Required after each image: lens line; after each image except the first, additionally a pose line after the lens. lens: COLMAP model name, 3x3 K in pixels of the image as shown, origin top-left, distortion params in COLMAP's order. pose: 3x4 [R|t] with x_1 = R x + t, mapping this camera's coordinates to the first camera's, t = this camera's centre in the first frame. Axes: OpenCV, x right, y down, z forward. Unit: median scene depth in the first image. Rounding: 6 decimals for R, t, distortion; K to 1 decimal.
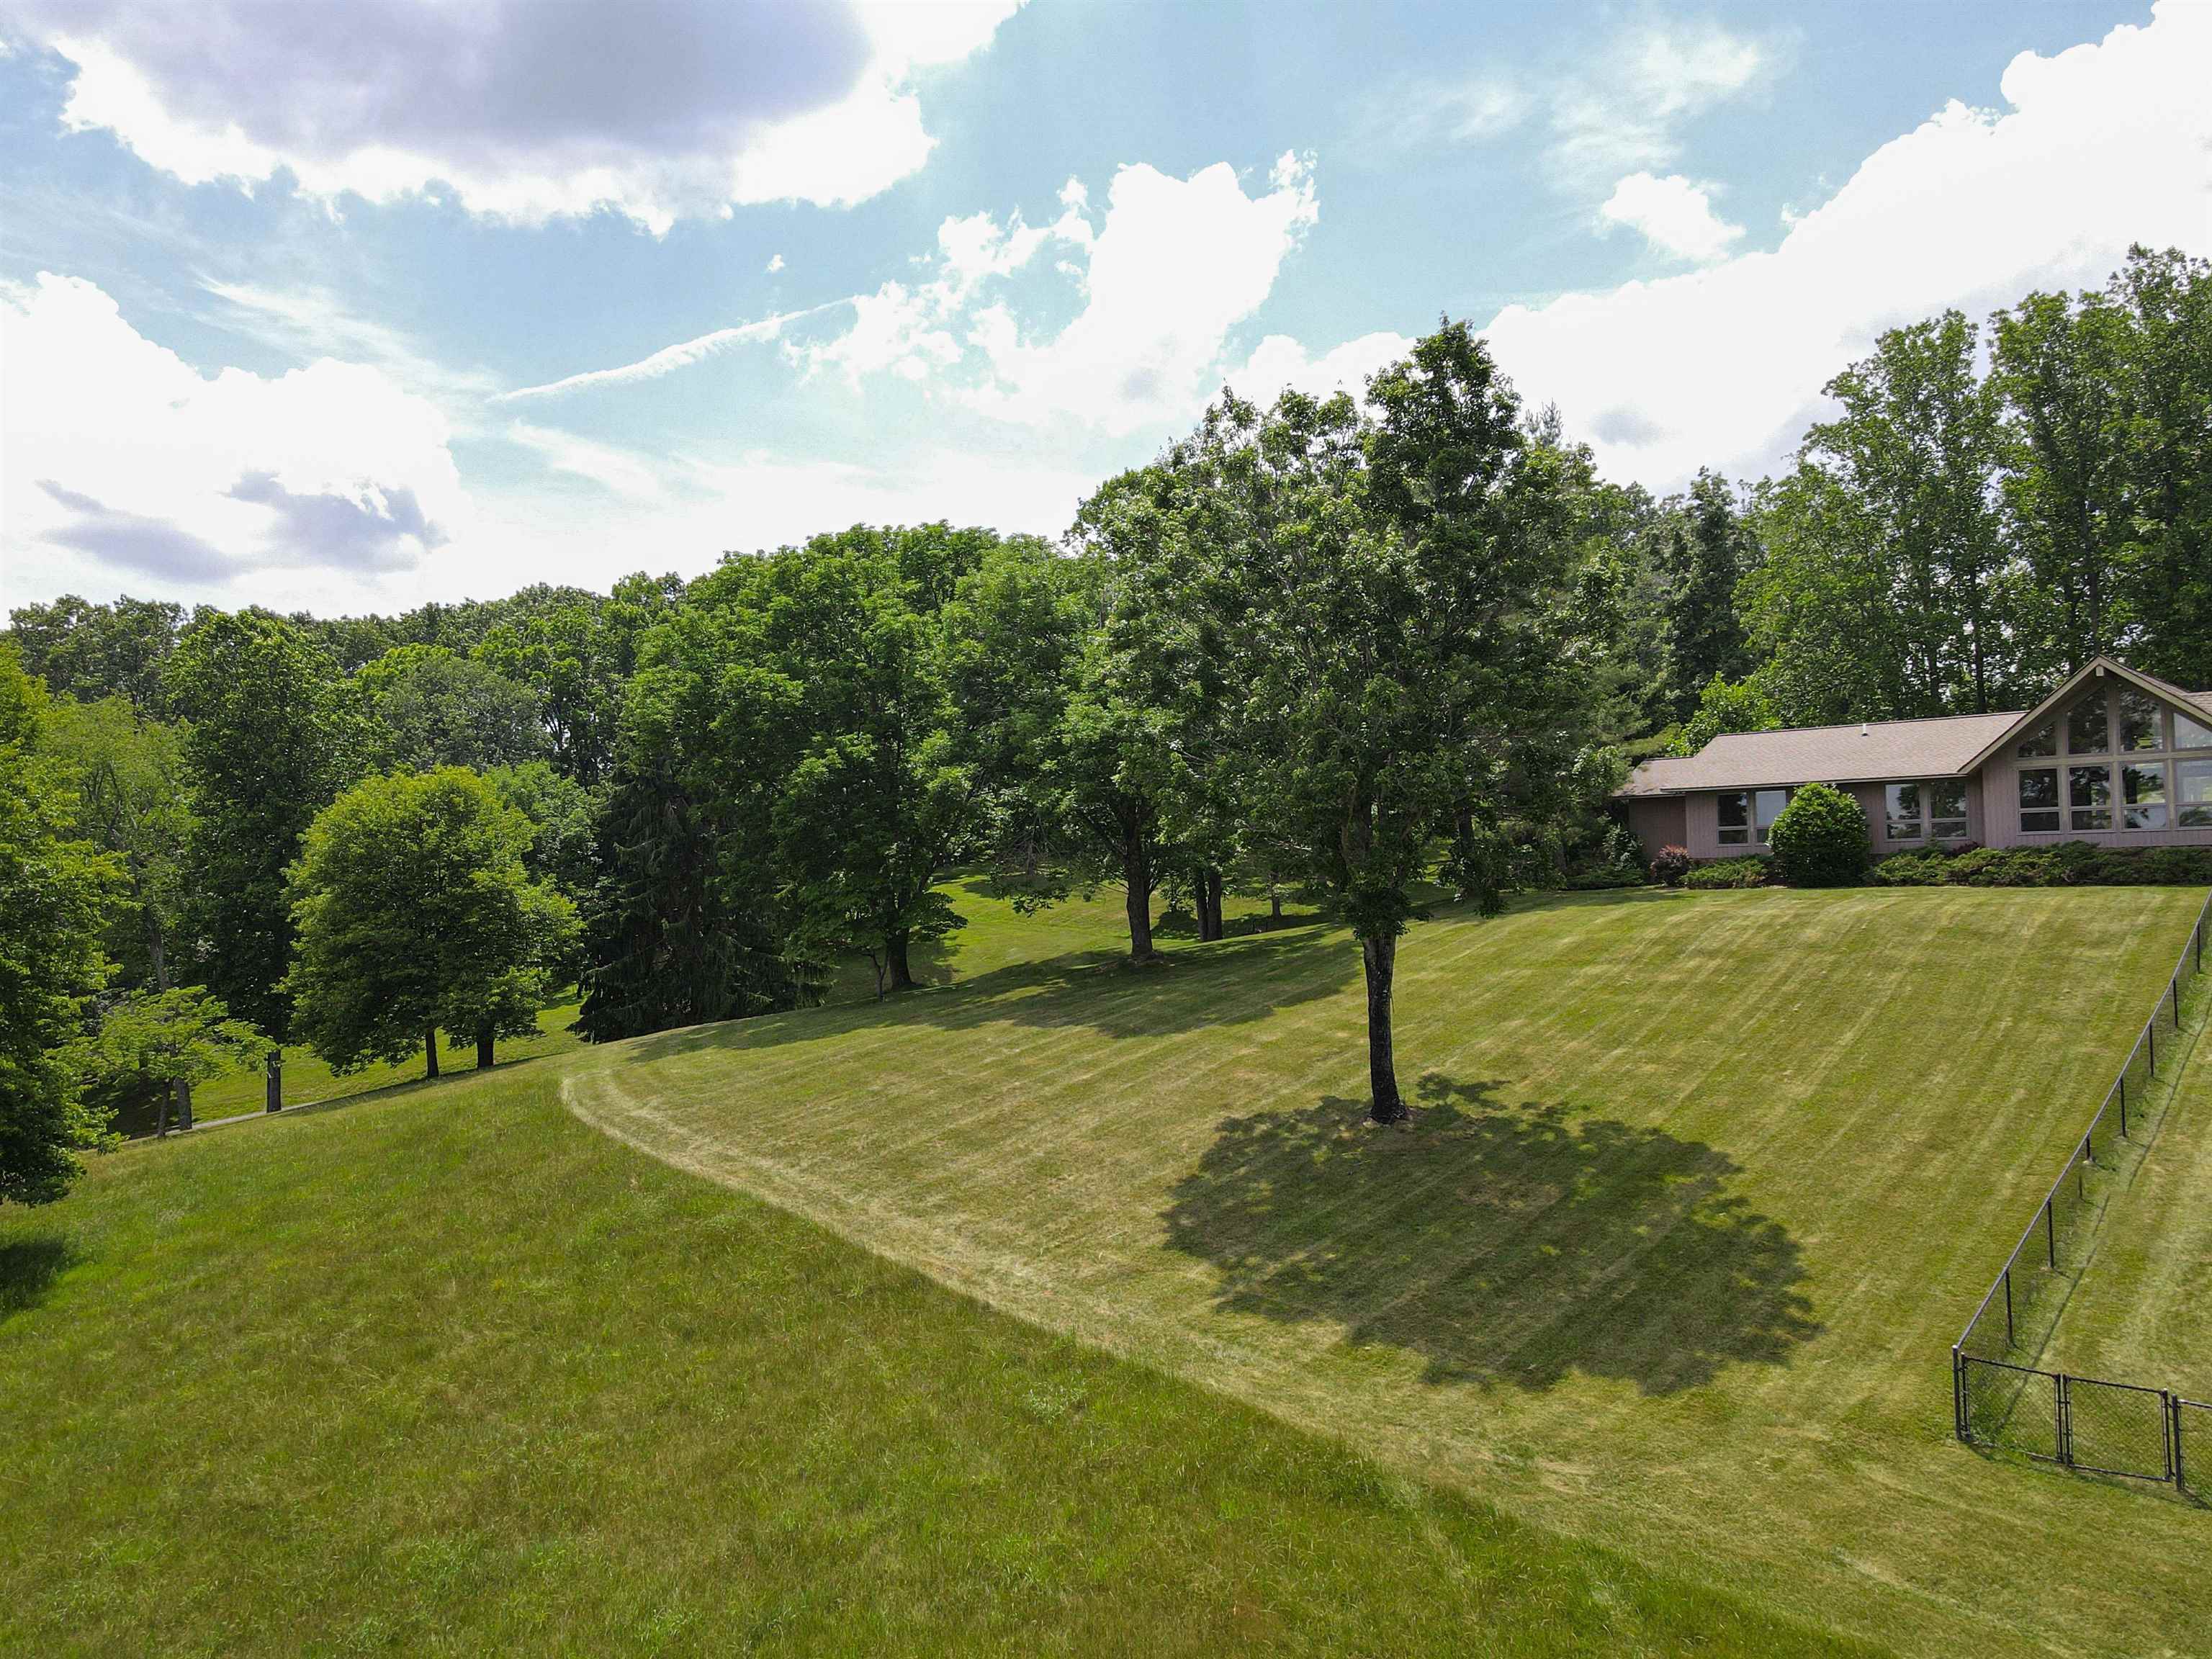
lens RADIAL K [[1613.7, 0, 1102.8], [0, 1613.7, 832.6], [0, 0, 1]] dist [0.002320, 0.027849]
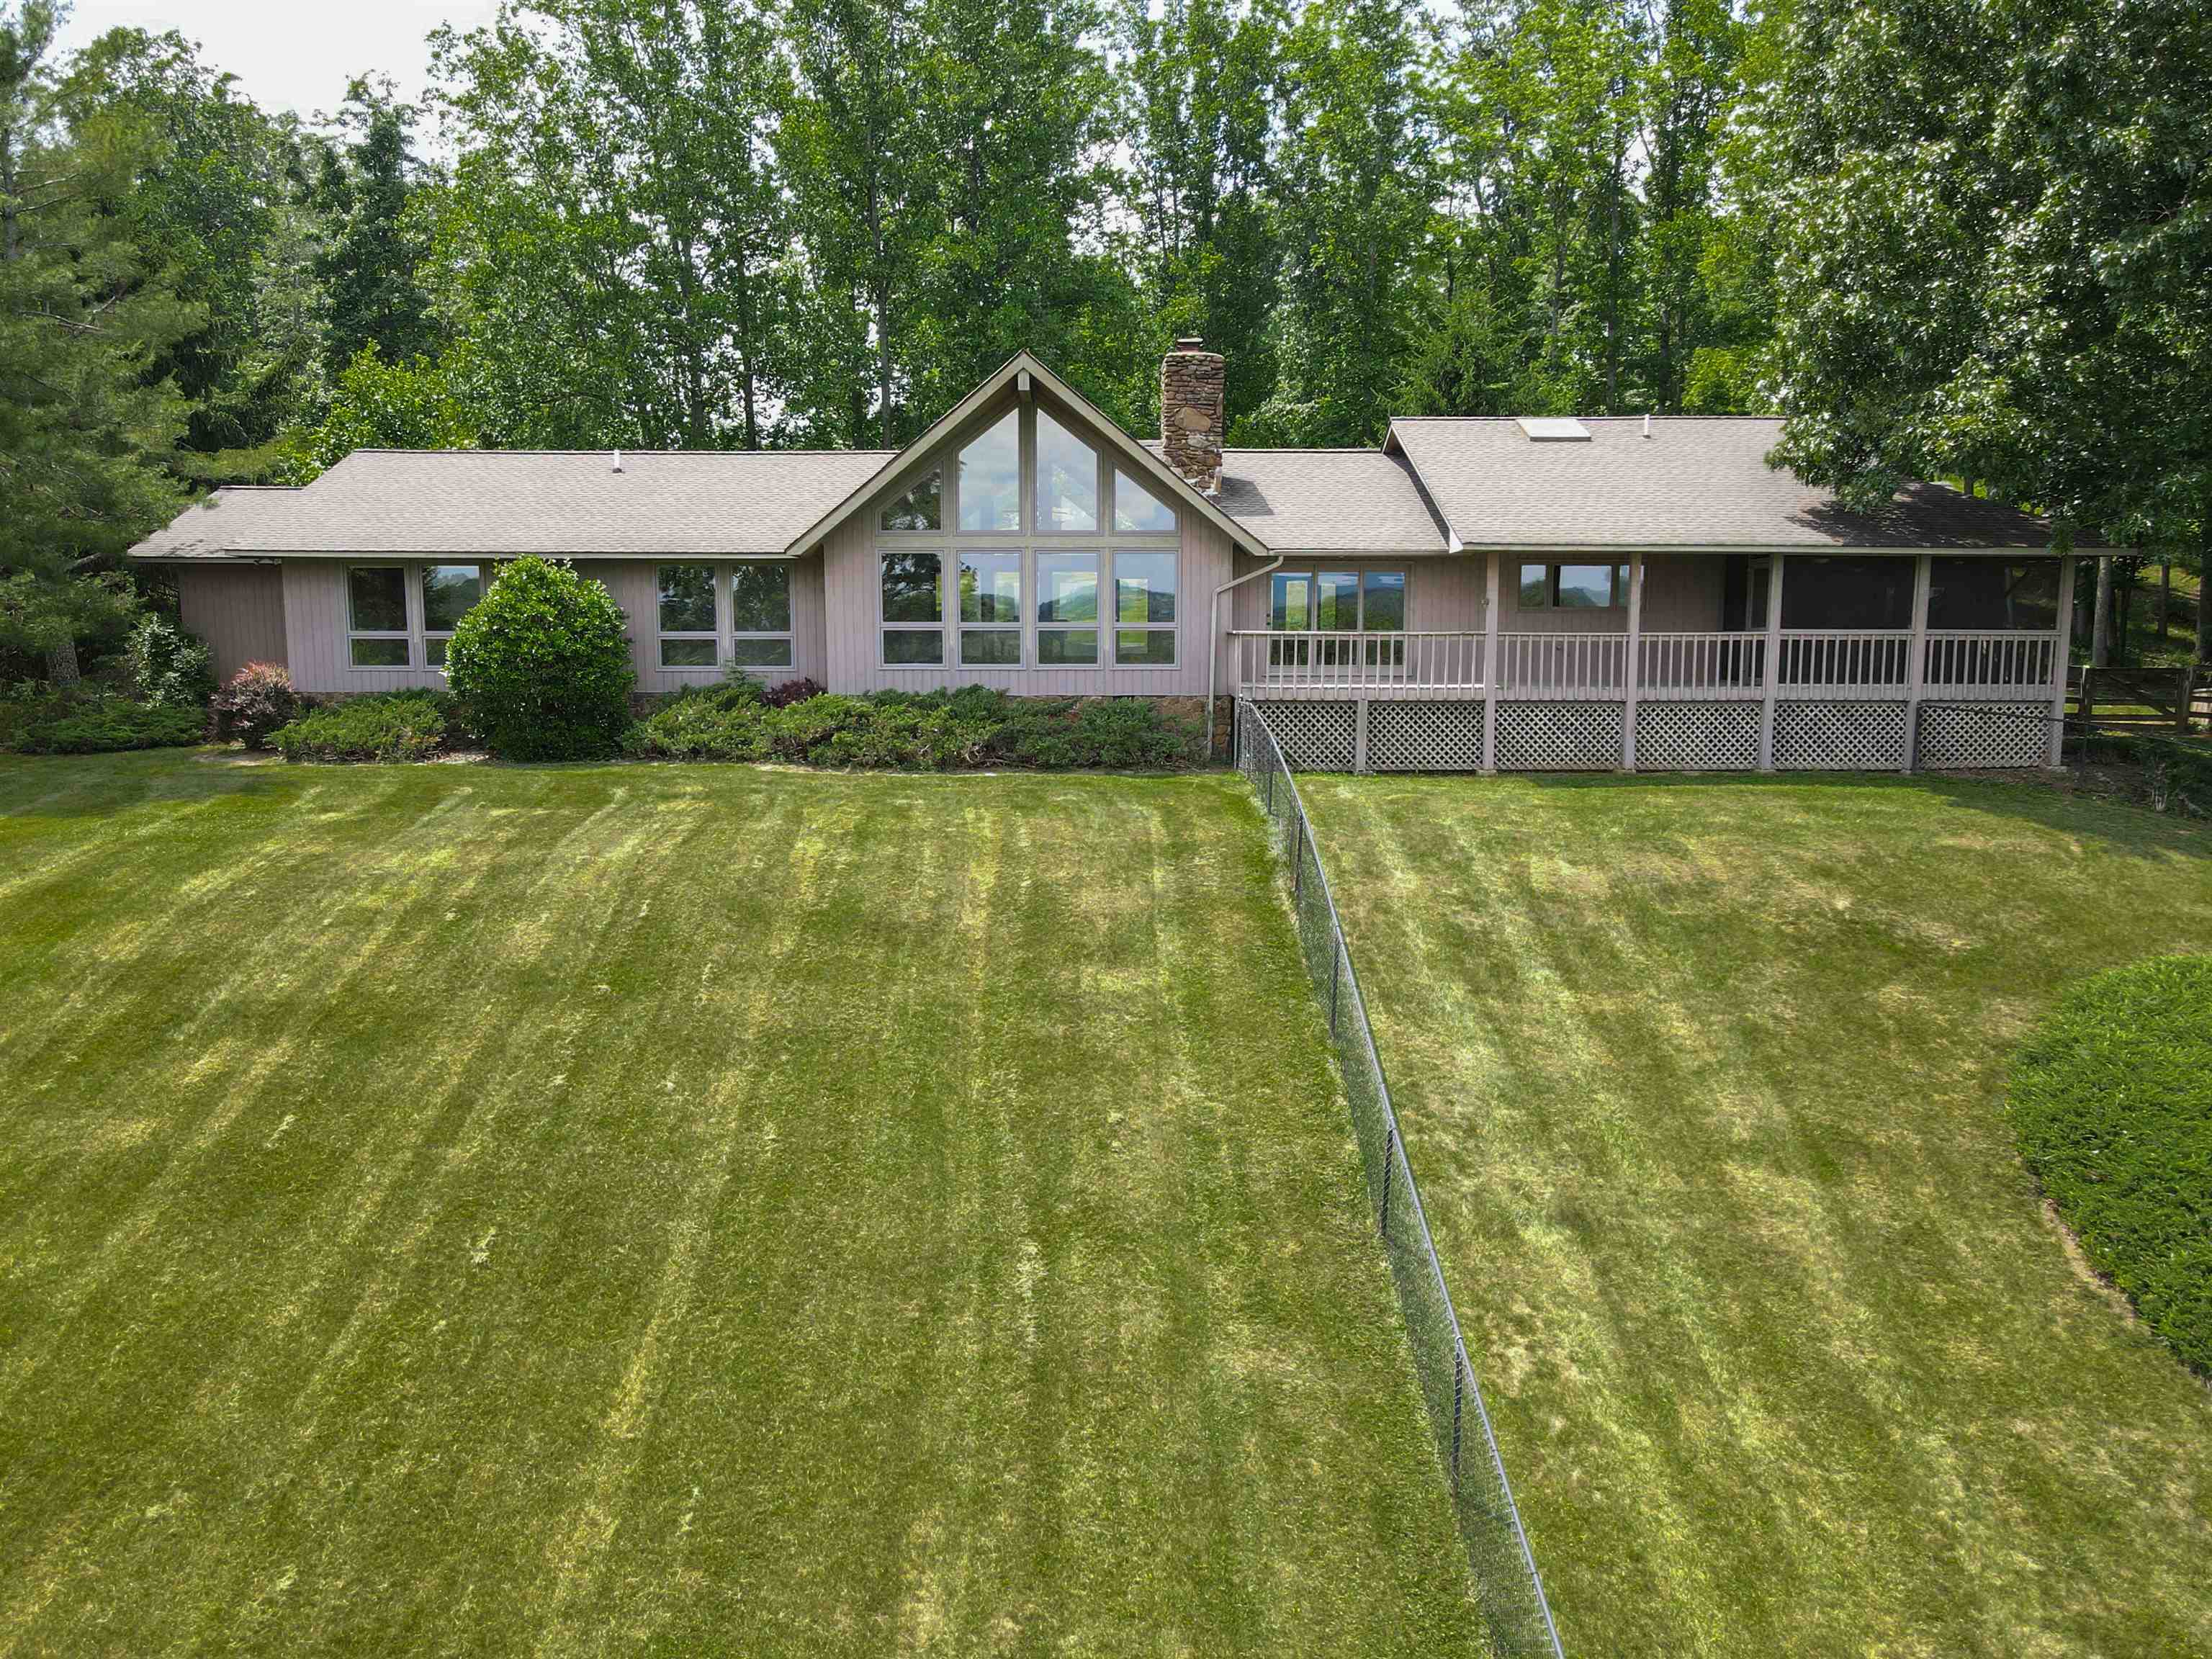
lens RADIAL K [[1621.6, 0, 1103.8], [0, 1621.6, 838.3], [0, 0, 1]] dist [-0.003612, 0.034000]
pose [[0.732914, -0.072558, 0.676441, 0.221632], [-0.035358, 0.988890, 0.144383, -0.023224], [-0.679402, -0.129738, 0.722205, 0.499199]]
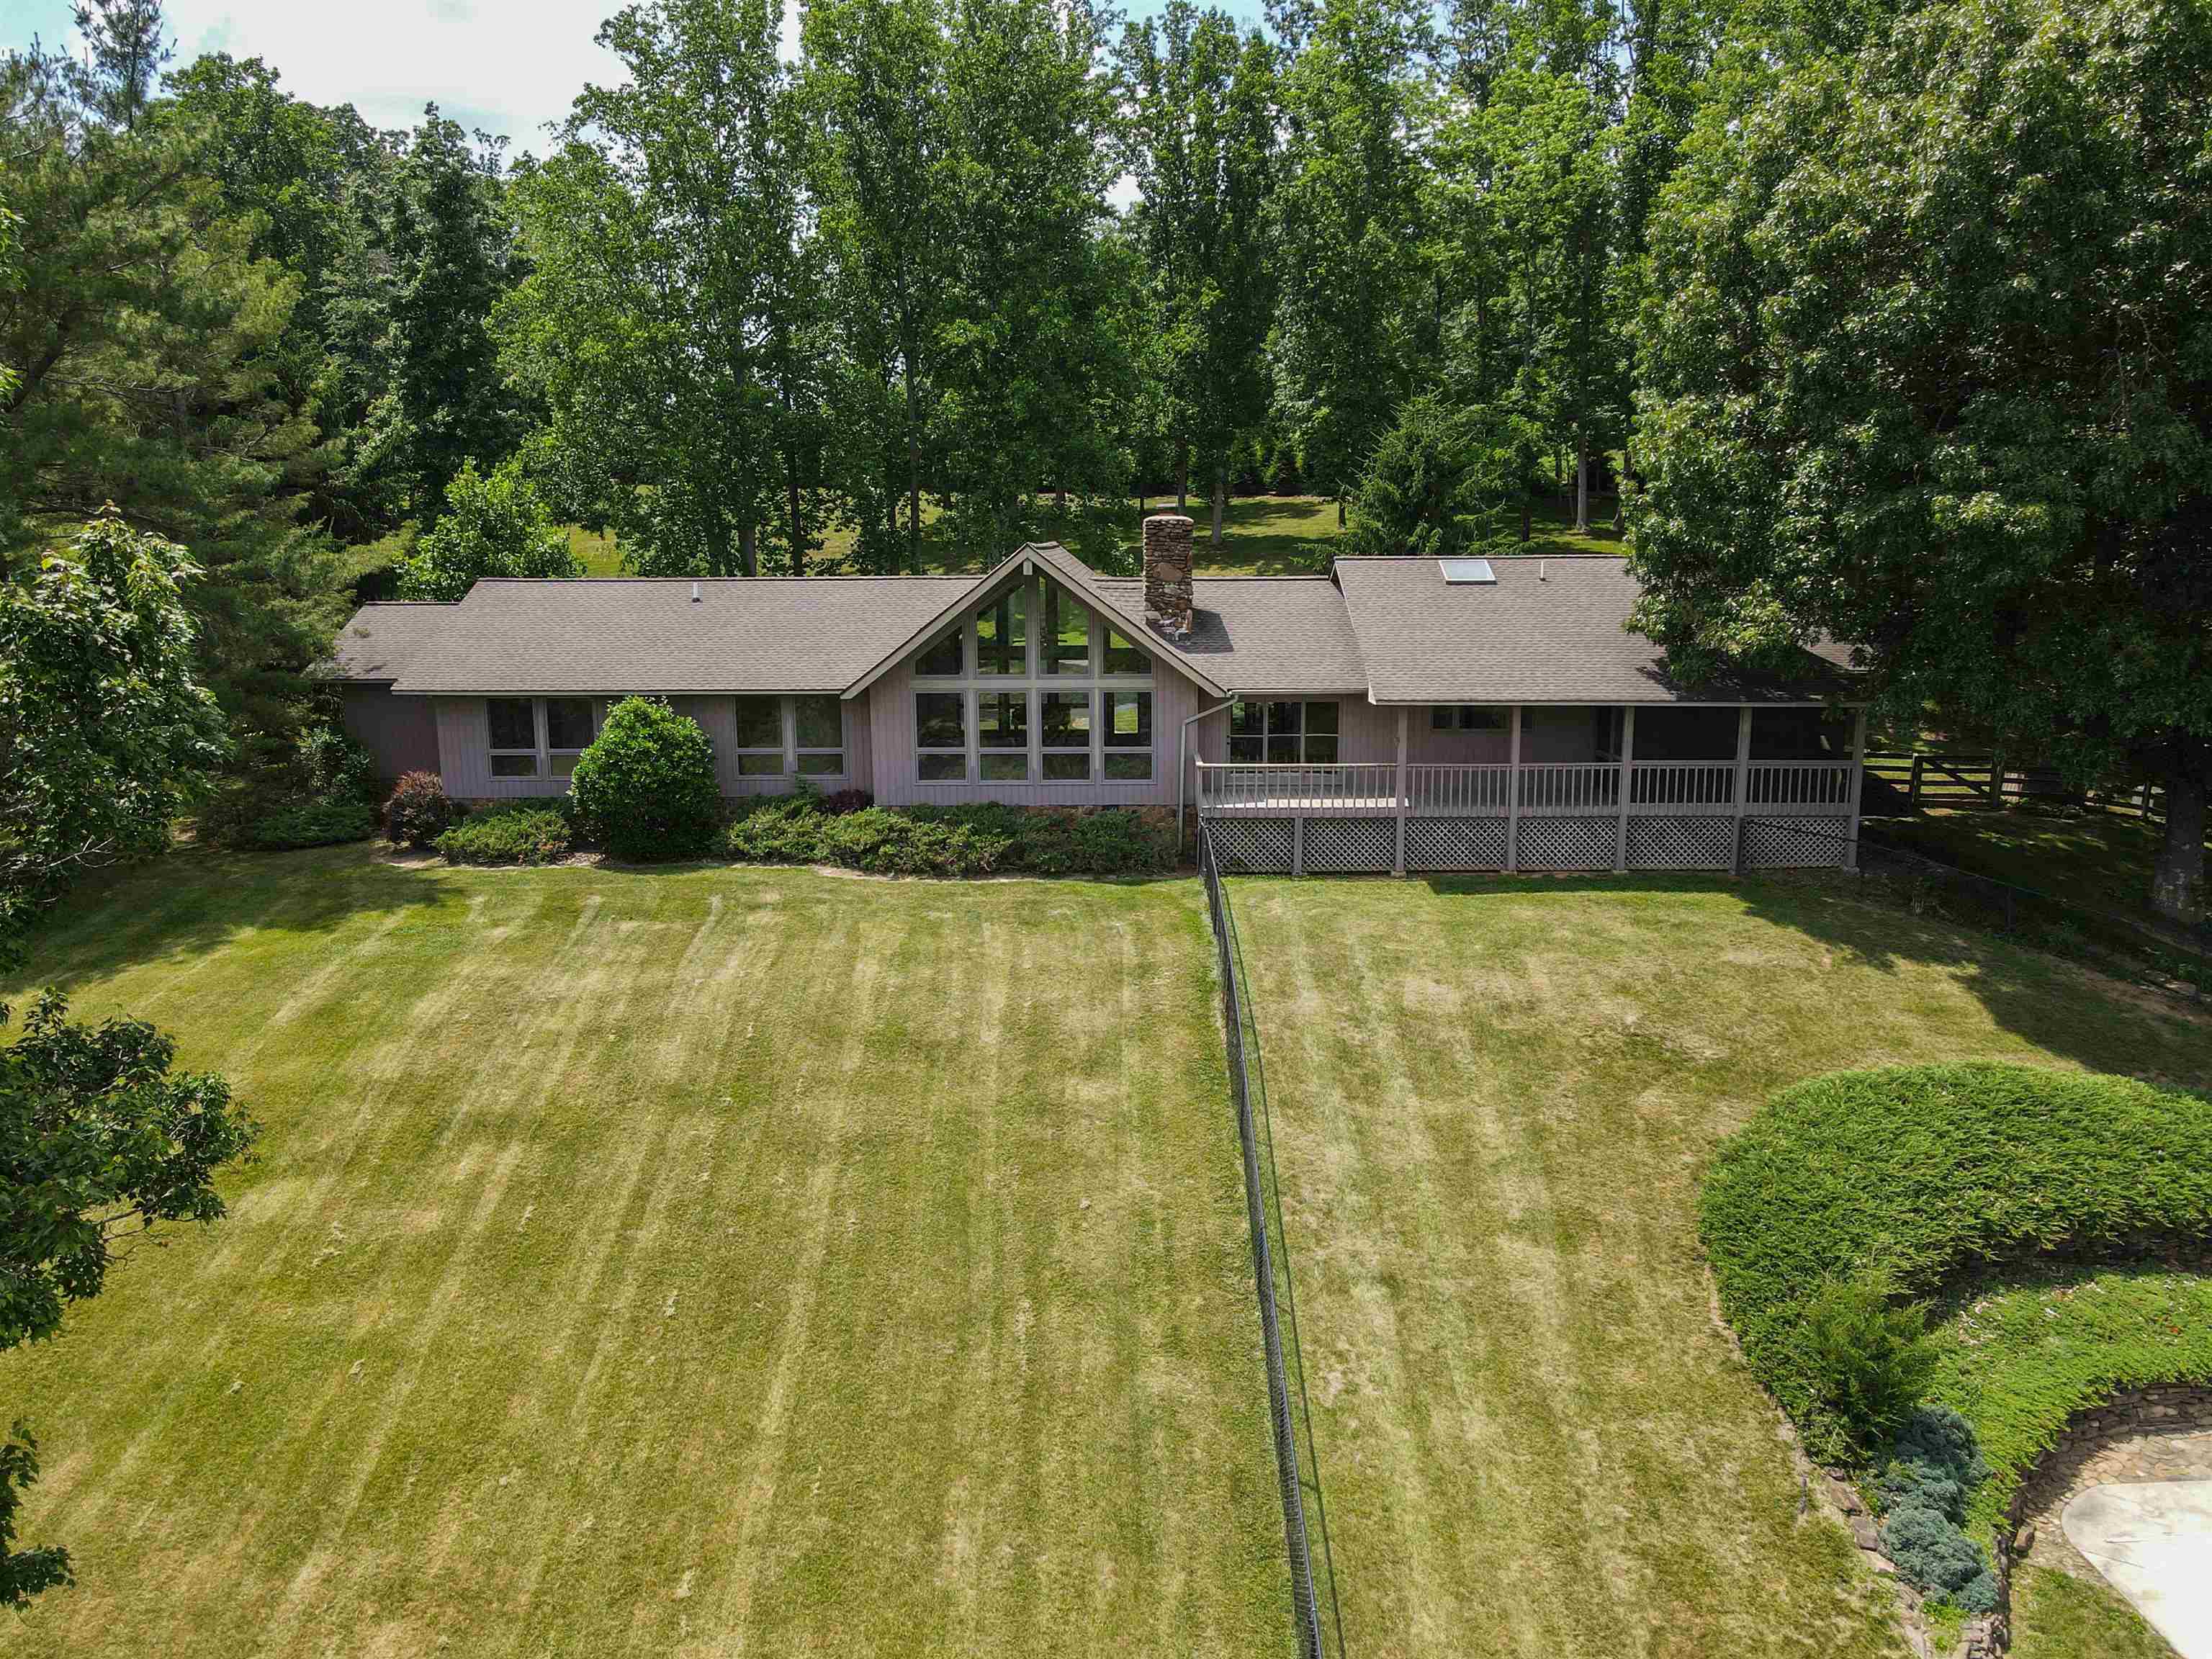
lens RADIAL K [[1618.7, 0, 1105.4], [0, 1618.7, 833.1], [0, 0, 1]] dist [-0.038077, 0.130964]
pose [[0.742621, -0.109603, 0.660683, 0.150072], [-0.029290, 0.980258, 0.195542, -0.111142], [-0.669071, -0.164565, 0.724749, 0.405619]]
